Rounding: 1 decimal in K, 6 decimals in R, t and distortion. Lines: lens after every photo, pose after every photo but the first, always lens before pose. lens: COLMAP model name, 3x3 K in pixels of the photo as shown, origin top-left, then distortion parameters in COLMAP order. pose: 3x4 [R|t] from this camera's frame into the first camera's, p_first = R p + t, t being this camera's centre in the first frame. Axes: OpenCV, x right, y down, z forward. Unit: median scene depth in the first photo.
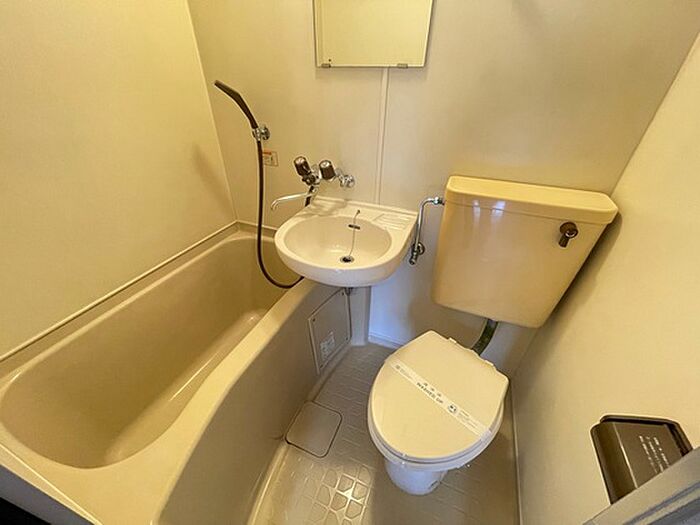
lens RADIAL K [[285.6, 0, 348.1], [0, 285.6, 263.8], [0, 0, 1]] dist [-0.003031, 0.000439]
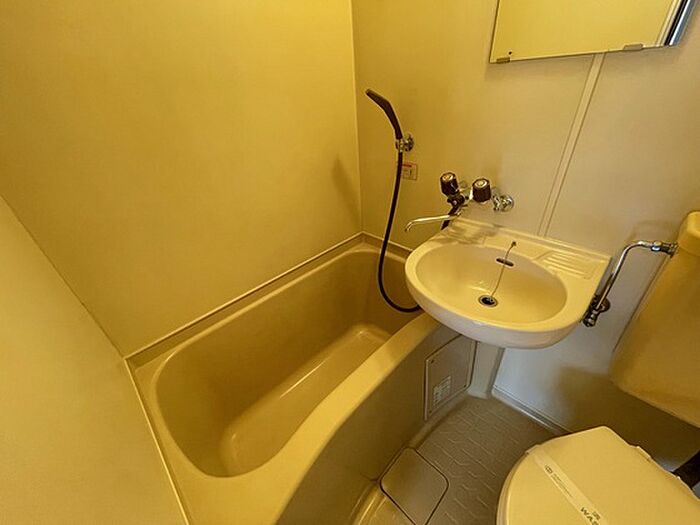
lens RADIAL K [[285.6, 0, 349.3], [0, 285.6, 262.5], [0, 0, 1]] dist [-0.003031, 0.000439]
pose [[0.922559, 0.142991, -0.358382, -0.091734], [-0.147083, 0.988995, 0.015974, -0.077788], [0.356722, 0.037975, 0.933438, 0.112405]]
